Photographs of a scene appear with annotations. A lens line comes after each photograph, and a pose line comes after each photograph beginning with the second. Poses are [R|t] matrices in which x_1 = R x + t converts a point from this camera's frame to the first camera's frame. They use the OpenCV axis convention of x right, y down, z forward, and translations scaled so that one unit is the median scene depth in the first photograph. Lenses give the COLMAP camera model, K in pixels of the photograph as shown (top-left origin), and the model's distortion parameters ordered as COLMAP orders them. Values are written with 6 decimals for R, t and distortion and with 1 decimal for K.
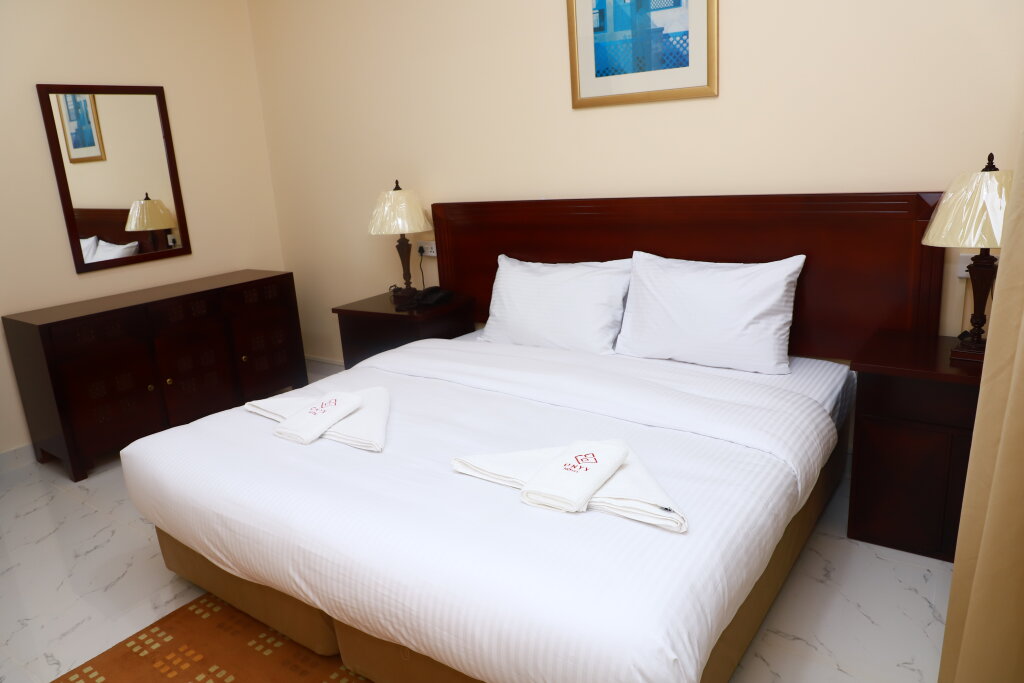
lens RADIAL K [[711.0, 0, 518.7], [0, 711.0, 354.6], [0, 0, 1]] dist [-0.065560, 0.041502]
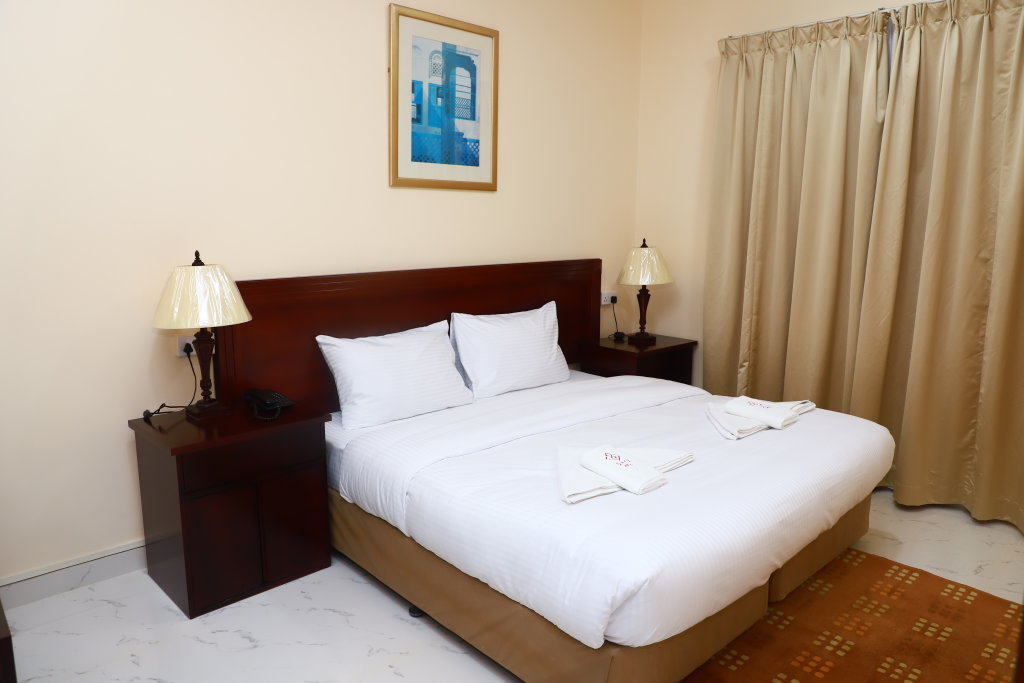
lens RADIAL K [[675.0, 0, 512.0], [0, 675.0, 341.5], [0, 0, 1]] dist [-0.040957, 0.001994]
pose [[0.219729, -0.099458, 0.970478, -0.939662], [0.255961, 0.965816, 0.041027, -0.132323], [-0.941384, 0.239390, 0.237675, 0.702547]]
